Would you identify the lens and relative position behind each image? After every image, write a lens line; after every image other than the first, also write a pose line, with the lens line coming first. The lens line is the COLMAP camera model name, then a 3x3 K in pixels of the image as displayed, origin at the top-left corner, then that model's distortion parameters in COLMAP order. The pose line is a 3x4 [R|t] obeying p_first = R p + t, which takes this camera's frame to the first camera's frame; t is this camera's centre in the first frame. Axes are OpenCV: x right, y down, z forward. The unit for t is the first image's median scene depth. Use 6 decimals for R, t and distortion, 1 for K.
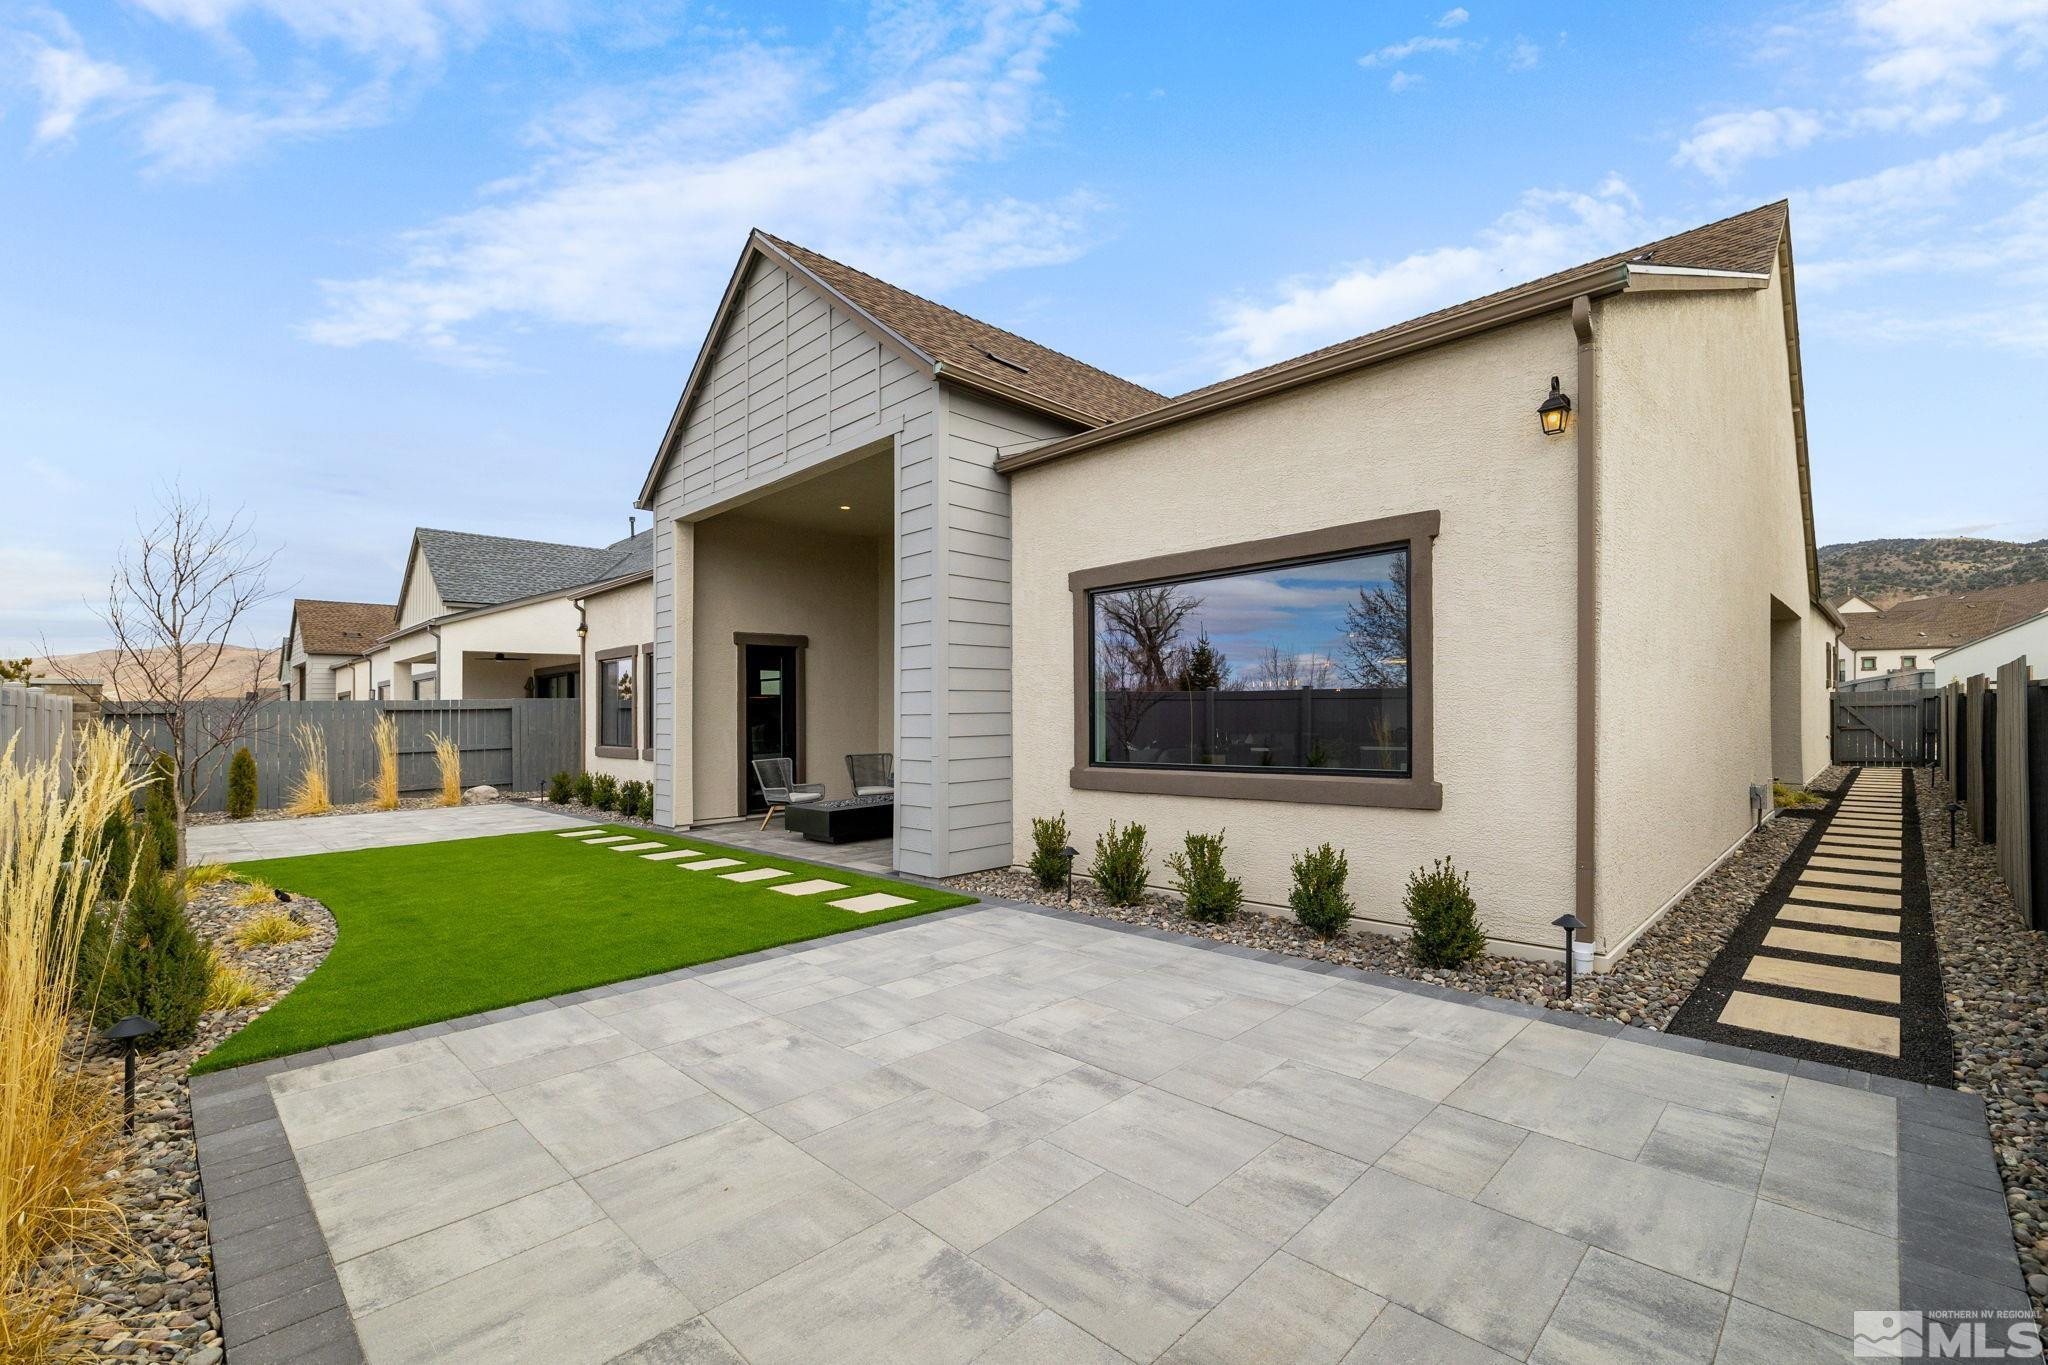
lens RADIAL K [[866.9, 0, 1018.5], [0, 866.9, 668.5], [0, 0, 1]] dist [0.004750, 0.000480]
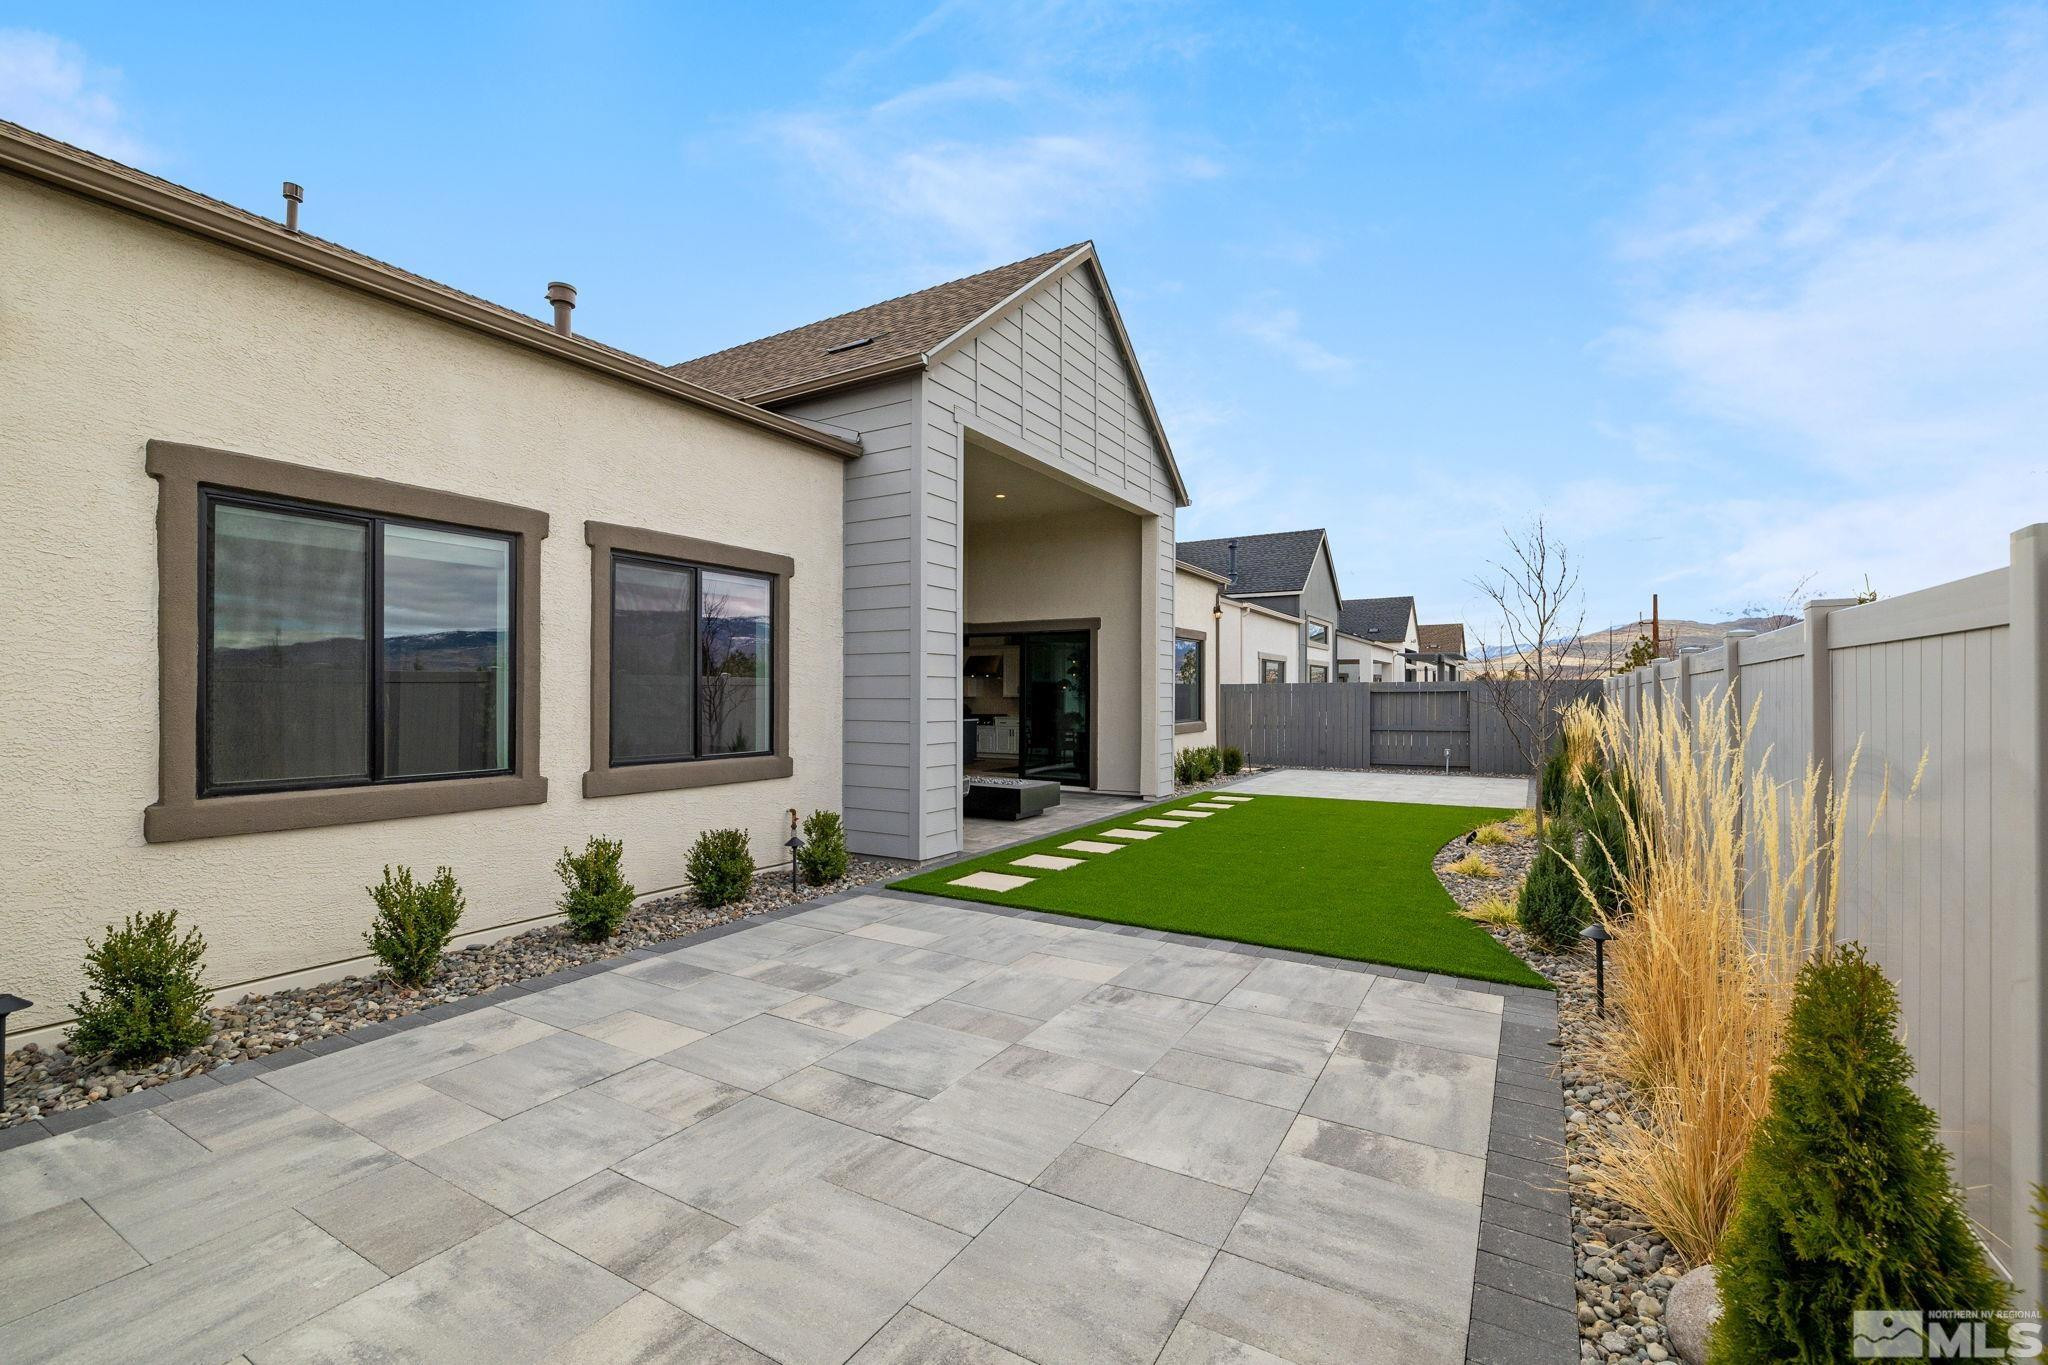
lens RADIAL K [[866.9, 0, 1018.5], [0, 866.9, 668.5], [0, 0, 1]] dist [0.004750, 0.000480]
pose [[-0.245642, 0.043348, 0.968391, -0.636751], [-0.041259, 0.997627, -0.055123, 0.037968], [-0.968482, -0.053495, -0.243270, 0.676530]]
